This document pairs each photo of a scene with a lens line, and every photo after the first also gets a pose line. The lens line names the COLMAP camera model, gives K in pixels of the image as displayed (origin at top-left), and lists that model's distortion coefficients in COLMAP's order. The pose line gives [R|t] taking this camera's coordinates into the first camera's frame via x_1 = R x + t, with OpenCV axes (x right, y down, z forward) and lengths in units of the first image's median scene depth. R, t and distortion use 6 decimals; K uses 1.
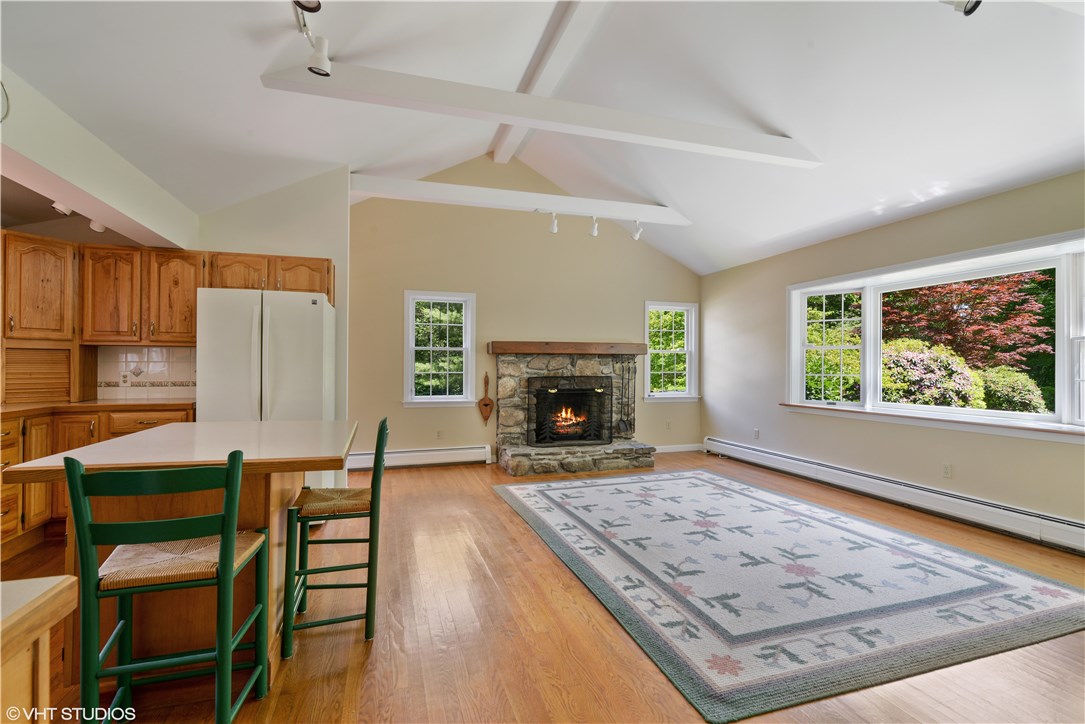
lens RADIAL K [[500.5, 0, 536.1], [0, 500.5, 360.0], [0, 0, 1]] dist [-0.002619, 0.000748]
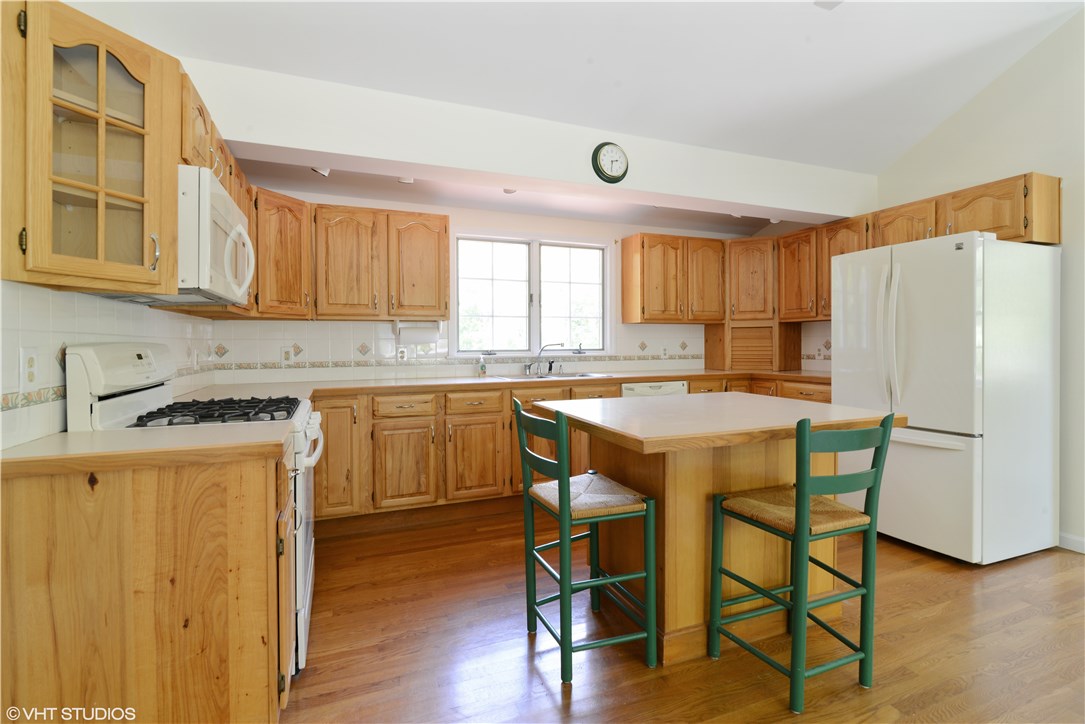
lens RADIAL K [[500.5, 0, 539.1], [0, 500.5, 345.4], [0, 0, 1]] dist [-0.002619, 0.000748]
pose [[0.068754, -0.001109, -0.997633, 0.207154], [0.020944, 0.999781, 0.000332, 0.010715], [0.997414, -0.020917, 0.068762, 0.331199]]
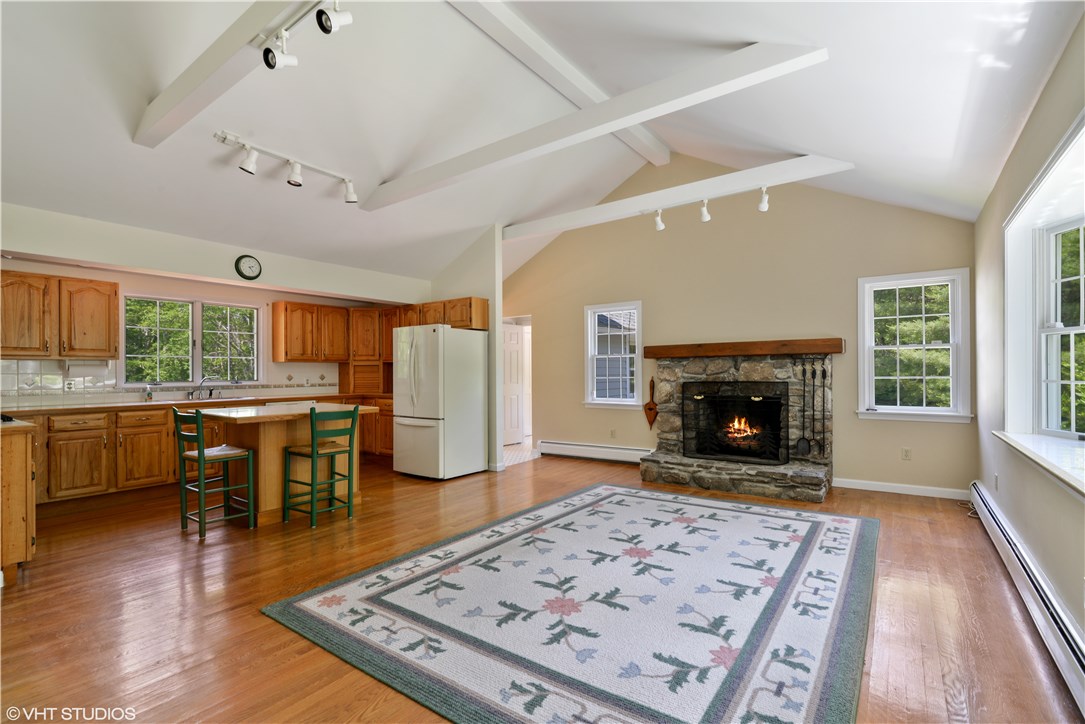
lens RADIAL K [[500.5, 0, 542.5], [0, 500.5, 369.5], [0, 0, 1]] dist [-0.002619, 0.000748]
pose [[0.591704, -0.011288, -0.806076, 0.897394], [0.021075, 0.999777, 0.001469, 0.005905], [0.805880, -0.017858, 0.591810, 0.344531]]
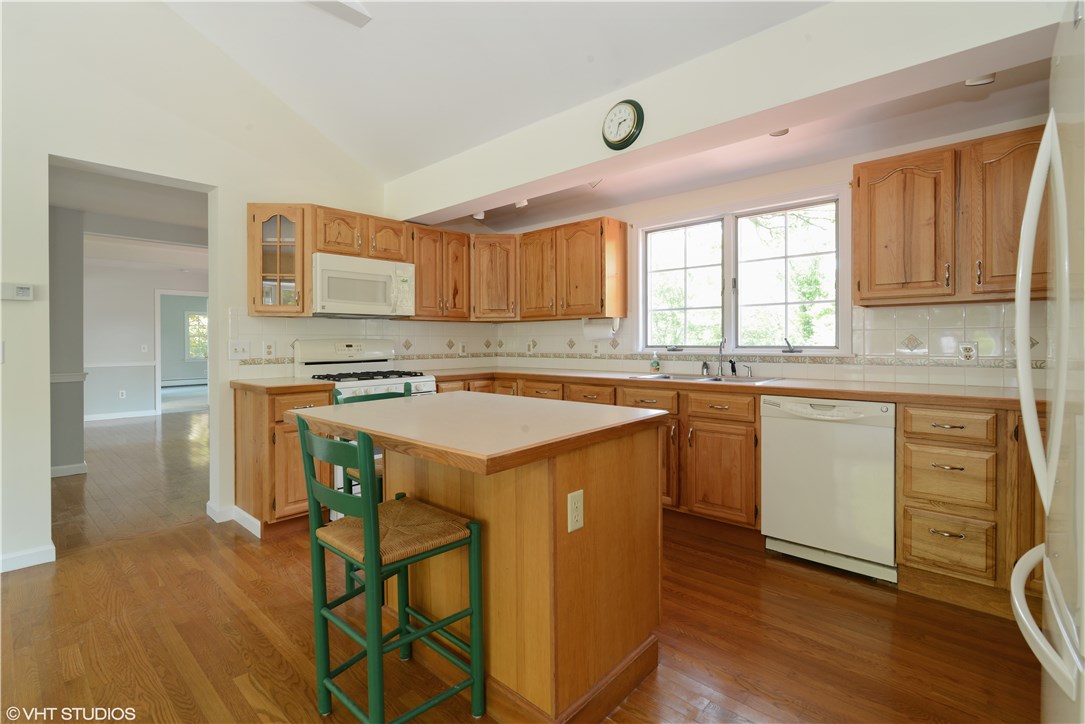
lens RADIAL K [[500.5, 0, 540.3], [0, 500.5, 345.2], [0, 0, 1]] dist [-0.002619, 0.000748]
pose [[-0.868890, 0.006553, -0.494962, -0.131759], [0.010045, 0.999940, -0.004396, 0.019016], [0.494903, -0.008791, -0.868904, 0.998201]]
